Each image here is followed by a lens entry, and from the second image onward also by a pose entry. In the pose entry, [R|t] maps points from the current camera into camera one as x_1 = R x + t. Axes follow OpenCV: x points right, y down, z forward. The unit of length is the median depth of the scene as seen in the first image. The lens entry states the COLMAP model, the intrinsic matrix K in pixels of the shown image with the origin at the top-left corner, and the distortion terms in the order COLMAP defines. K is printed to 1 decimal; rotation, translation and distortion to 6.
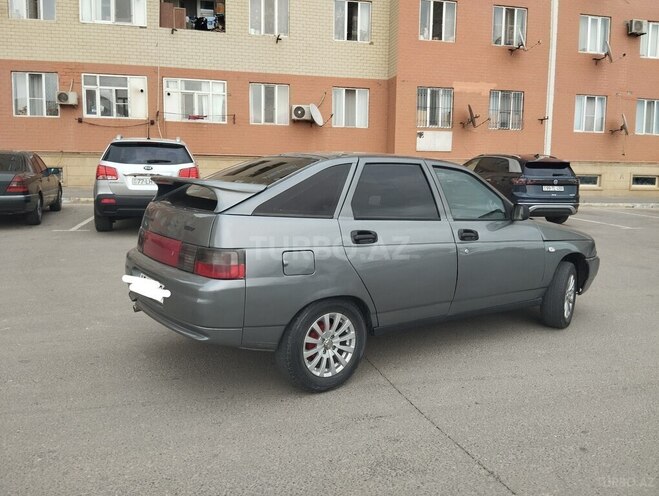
lens RADIAL K [[543.4, 0, 334.2], [0, 543.4, 243.6], [0, 0, 1]] dist [0.070179, -0.145676]
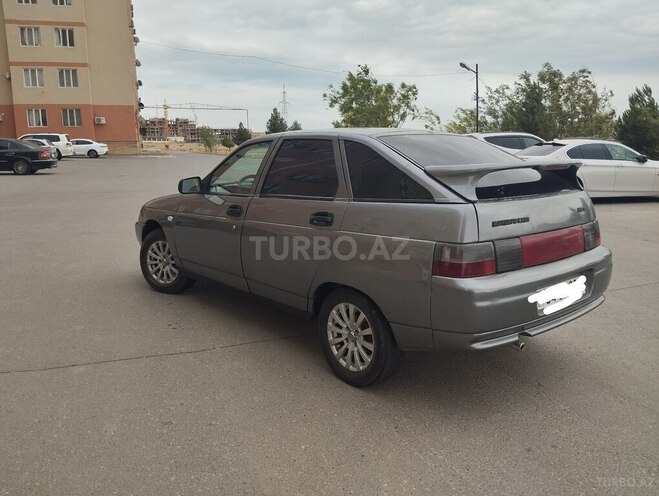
lens RADIAL K [[543.4, 0, 331.0], [0, 543.4, 247.4], [0, 0, 1]] dist [0.070179, -0.145676]
pose [[-0.093209, -0.203811, 0.974563, -0.188063], [0.126477, 0.968471, 0.214634, -0.036282], [-0.987581, 0.143266, -0.064492, 0.235303]]
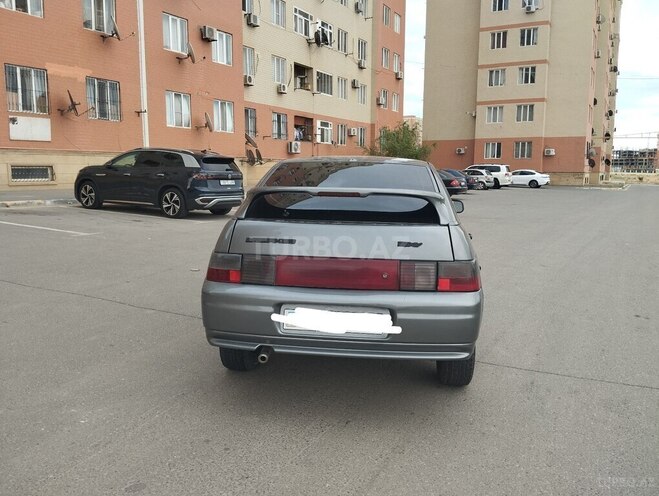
lens RADIAL K [[543.4, 0, 333.1], [0, 543.4, 248.2], [0, 0, 1]] dist [0.070179, -0.145676]
pose [[0.671137, -0.111875, 0.732843, -0.155555], [0.093137, 0.993439, 0.066363, -0.014352], [-0.735459, 0.023716, 0.677154, 0.074095]]
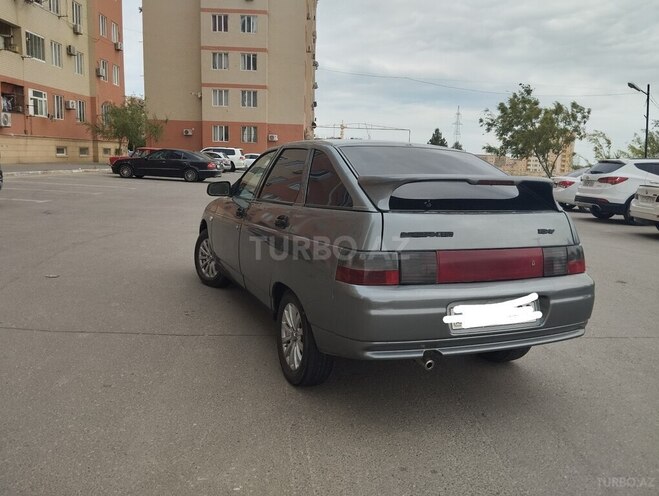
lens RADIAL K [[543.4, 0, 331.3], [0, 543.4, 249.8], [0, 0, 1]] dist [0.070179, -0.145676]
pose [[0.212774, -0.167306, 0.962671, -0.191101], [0.093105, 0.984220, 0.150472, -0.026340], [-0.972655, 0.057613, 0.224994, 0.176165]]
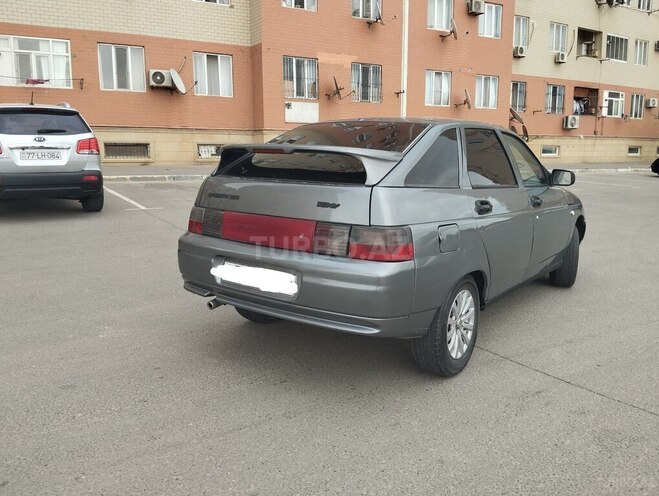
lens RADIAL K [[543.4, 0, 330.8], [0, 543.4, 246.8], [0, 0, 1]] dist [0.070179, -0.145676]
pose [[0.952973, -0.062564, 0.296525, -0.079215], [0.046534, 0.997063, 0.060819, -0.002201], [-0.299460, -0.044160, 0.953086, 0.029344]]
